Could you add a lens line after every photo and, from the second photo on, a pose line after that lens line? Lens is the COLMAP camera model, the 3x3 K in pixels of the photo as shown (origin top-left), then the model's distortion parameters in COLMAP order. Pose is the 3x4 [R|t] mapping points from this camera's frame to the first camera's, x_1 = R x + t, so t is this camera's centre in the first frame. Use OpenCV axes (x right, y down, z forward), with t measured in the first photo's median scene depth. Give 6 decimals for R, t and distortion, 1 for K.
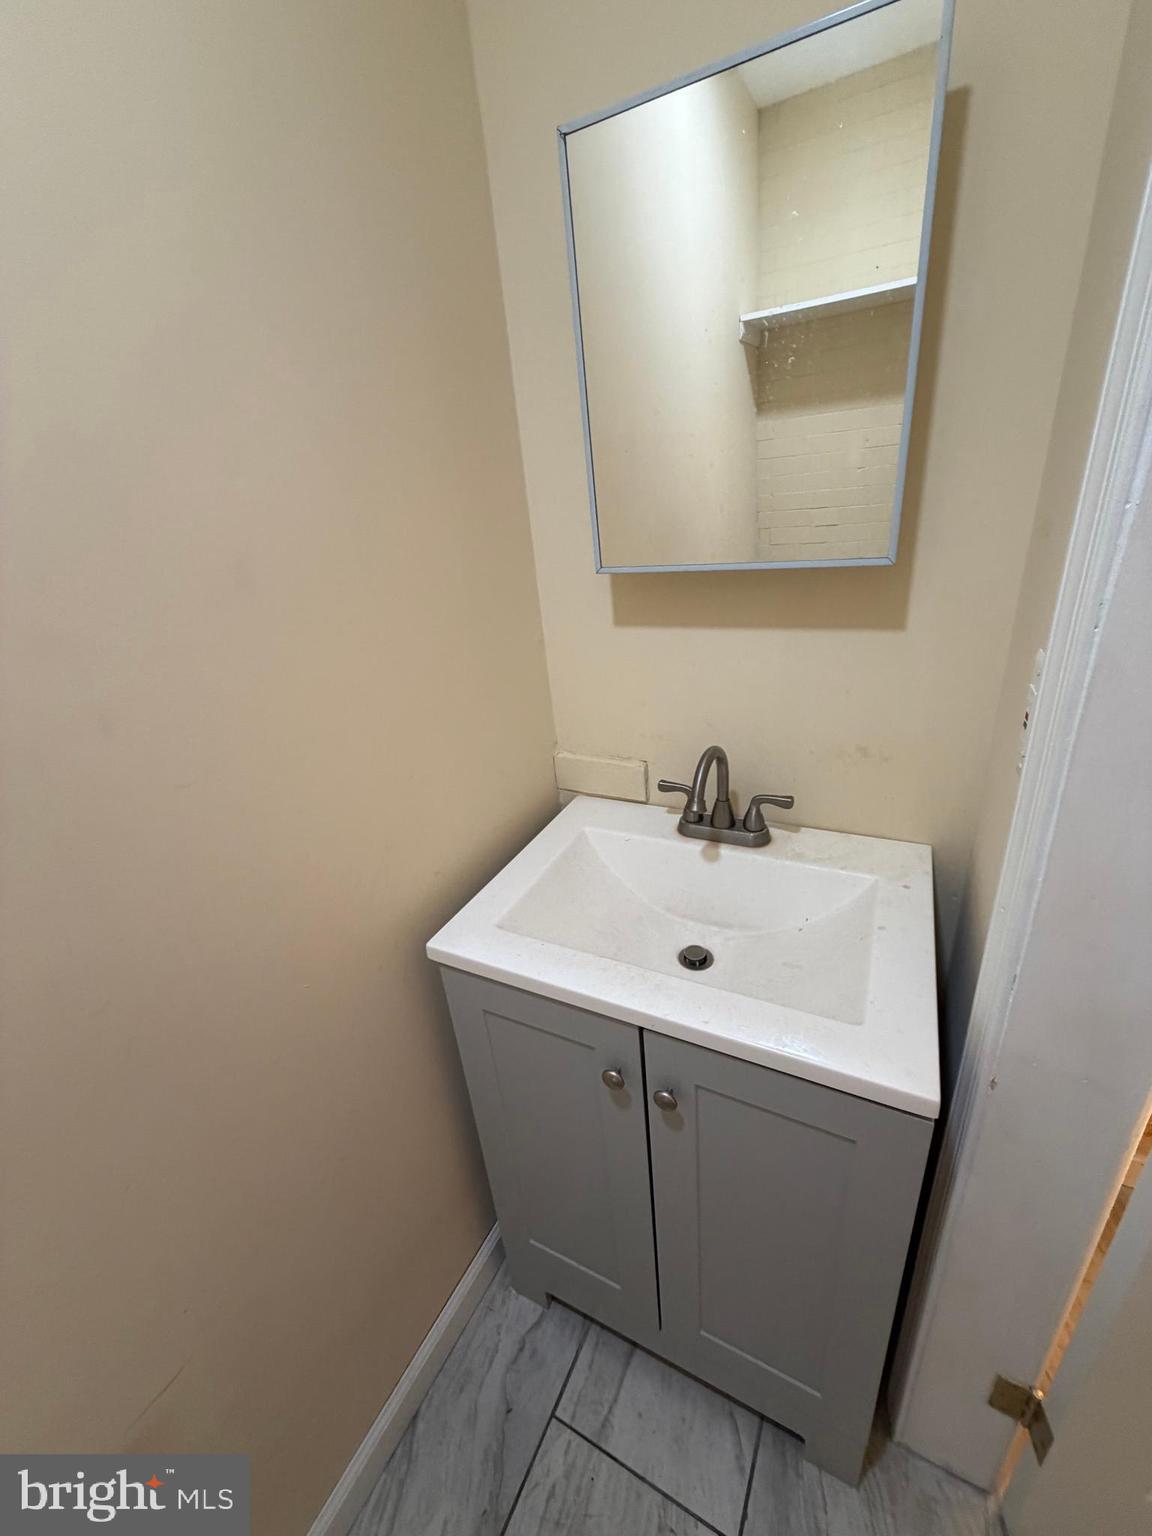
lens RADIAL K [[617.4, 0, 577.5], [0, 617.4, 766.3], [0, 0, 1]] dist [-0.000591, 0.000337]
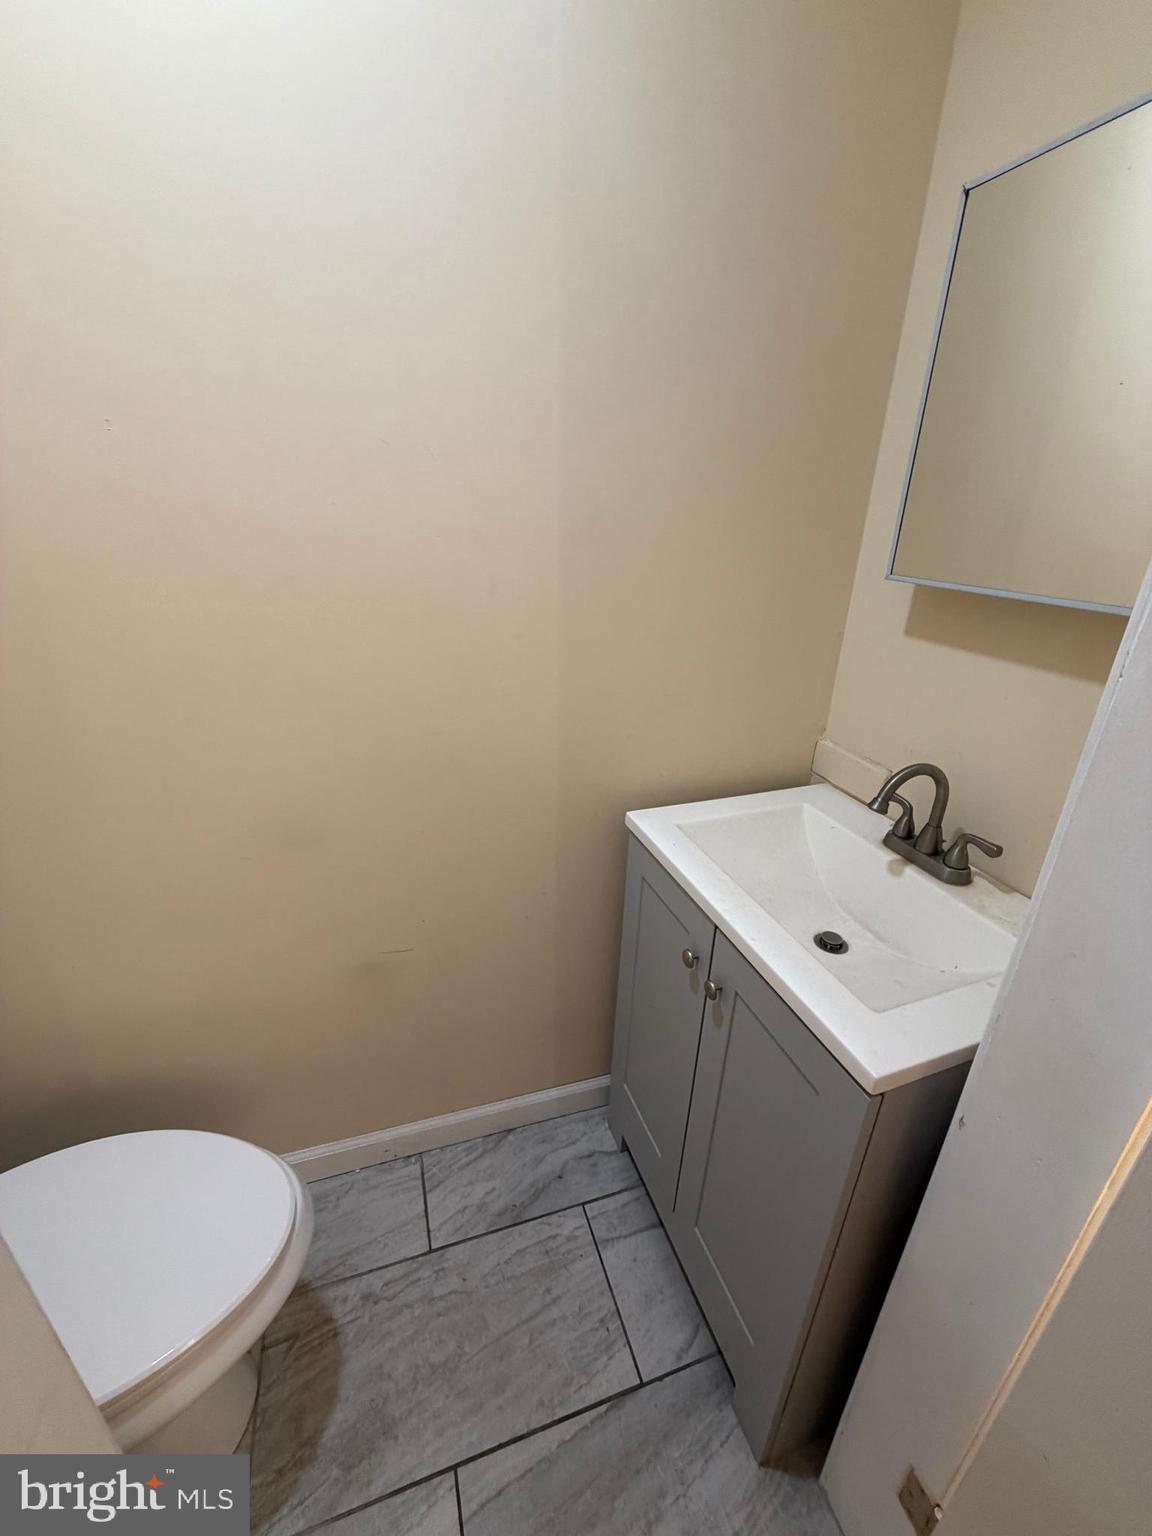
lens RADIAL K [[617.4, 0, 569.1], [0, 617.4, 770.0], [0, 0, 1]] dist [-0.000591, 0.000337]
pose [[0.718689, 0.374276, -0.586007, 0.363451], [-0.366220, 0.920155, 0.138554, 0.049095], [0.591075, 0.115030, 0.798373, -0.153699]]
